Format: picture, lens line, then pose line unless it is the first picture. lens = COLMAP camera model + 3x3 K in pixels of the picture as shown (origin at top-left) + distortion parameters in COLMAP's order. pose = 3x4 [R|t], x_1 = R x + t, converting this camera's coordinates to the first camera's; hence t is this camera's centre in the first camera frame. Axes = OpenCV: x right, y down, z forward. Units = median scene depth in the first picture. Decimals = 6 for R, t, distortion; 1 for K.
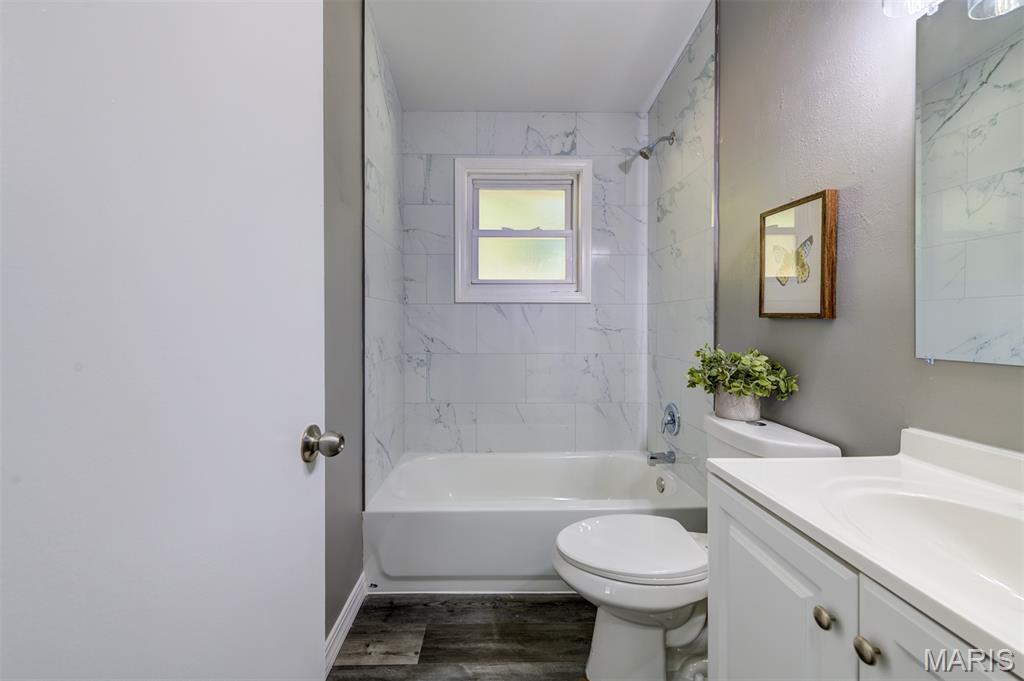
lens RADIAL K [[406.3, 0, 506.6], [0, 406.3, 331.7], [0, 0, 1]] dist [0.007052, -0.001342]
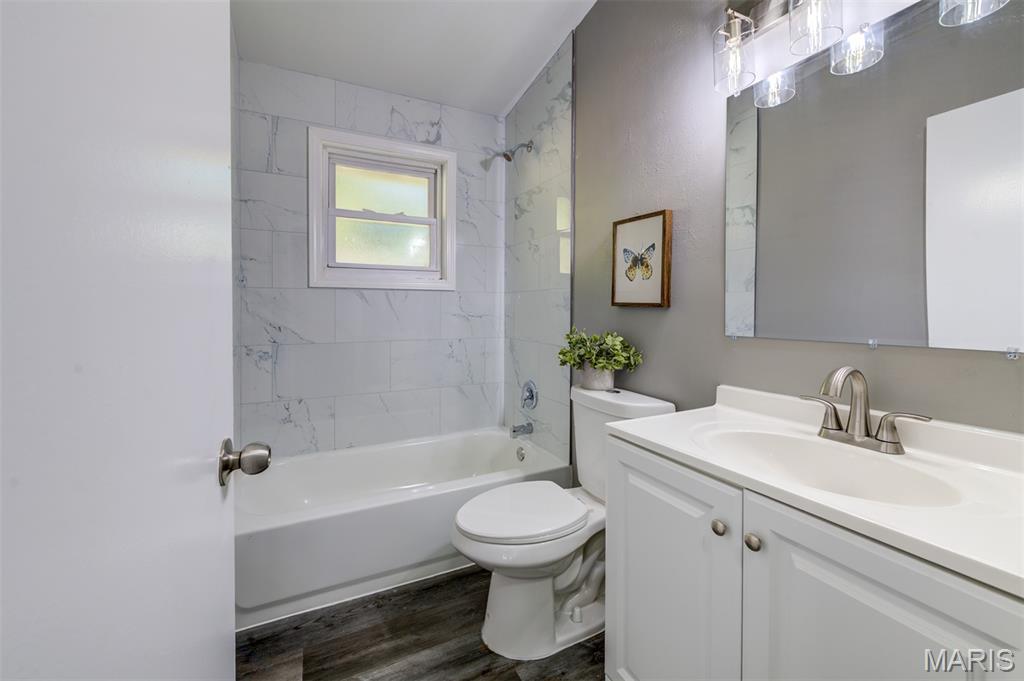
lens RADIAL K [[406.3, 0, 469.5], [0, 406.3, 319.1], [0, 0, 1]] dist [0.007052, -0.001342]
pose [[0.911934, -0.010670, 0.410197, -0.233333], [0.007793, 0.999932, 0.008683, -0.007588], [-0.410262, -0.004722, 0.911956, 0.042336]]
